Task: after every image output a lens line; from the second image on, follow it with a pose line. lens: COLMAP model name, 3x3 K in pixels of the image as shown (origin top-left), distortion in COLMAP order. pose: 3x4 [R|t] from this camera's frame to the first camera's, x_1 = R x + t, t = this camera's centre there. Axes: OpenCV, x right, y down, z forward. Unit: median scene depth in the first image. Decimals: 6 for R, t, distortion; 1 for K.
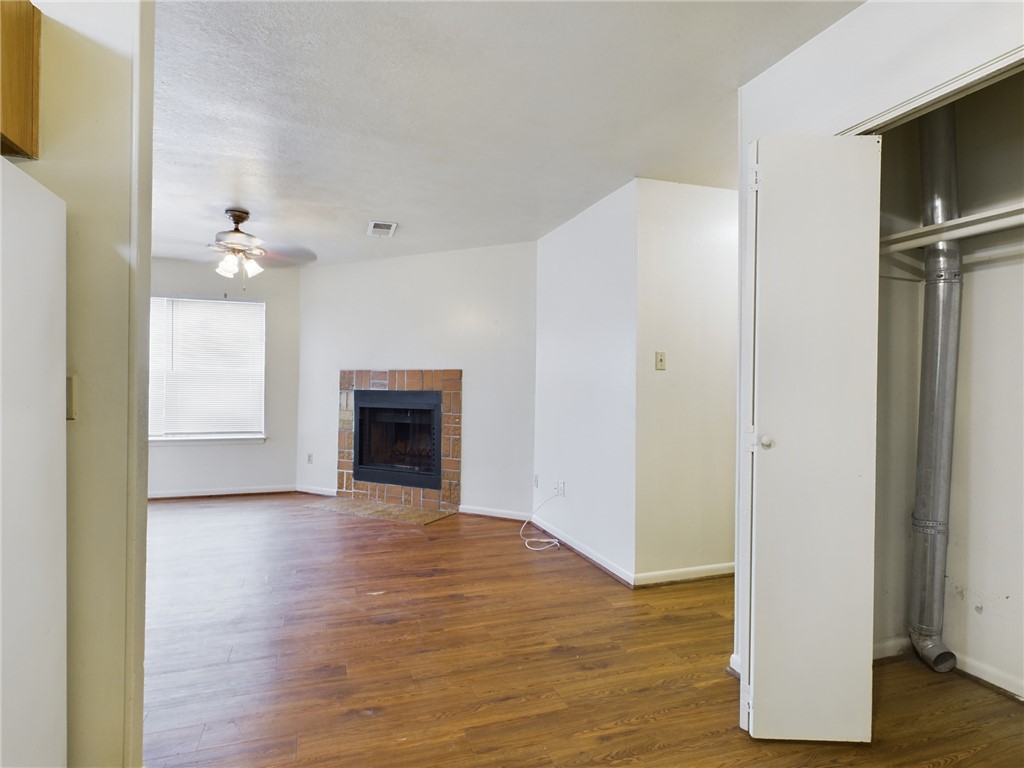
lens RADIAL K [[519.8, 0, 498.3], [0, 519.8, 390.2], [0, 0, 1]] dist [0.001751, 0.000131]
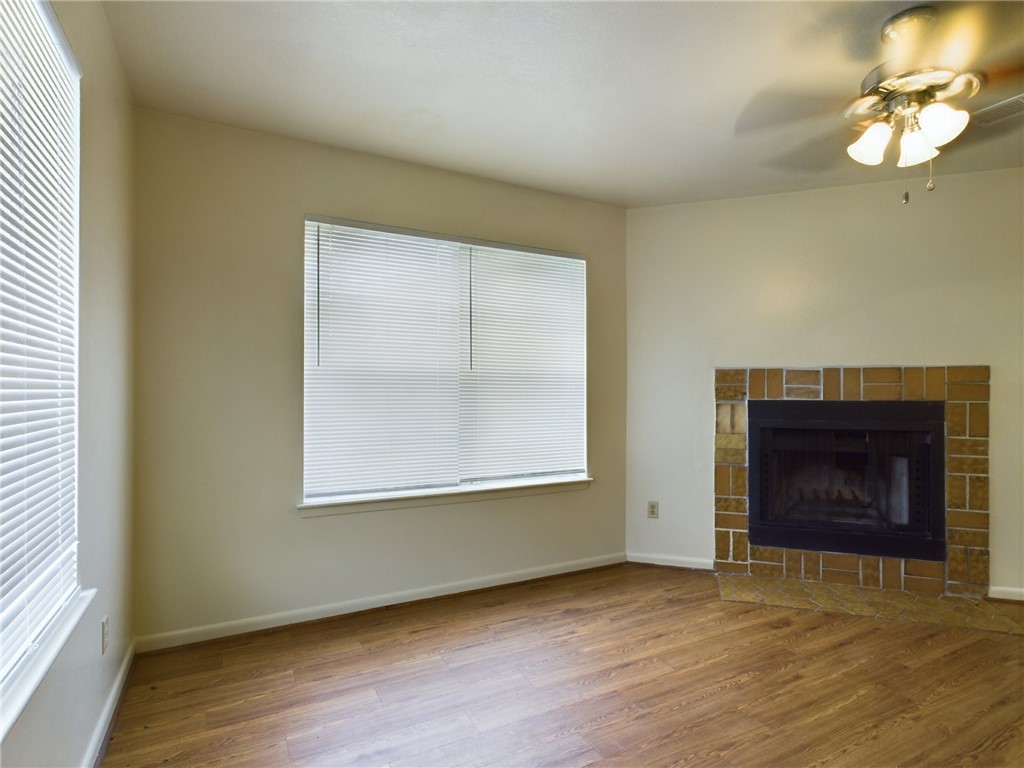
lens RADIAL K [[537.0, 0, 513.7], [0, 537.0, 393.2], [0, 0, 1]] dist [0.001952, -0.000143]
pose [[0.993372, -0.012007, 0.114316, -0.672109], [0.012336, 0.999922, -0.002177, -0.012156], [-0.114281, 0.003573, 0.993442, 0.414051]]
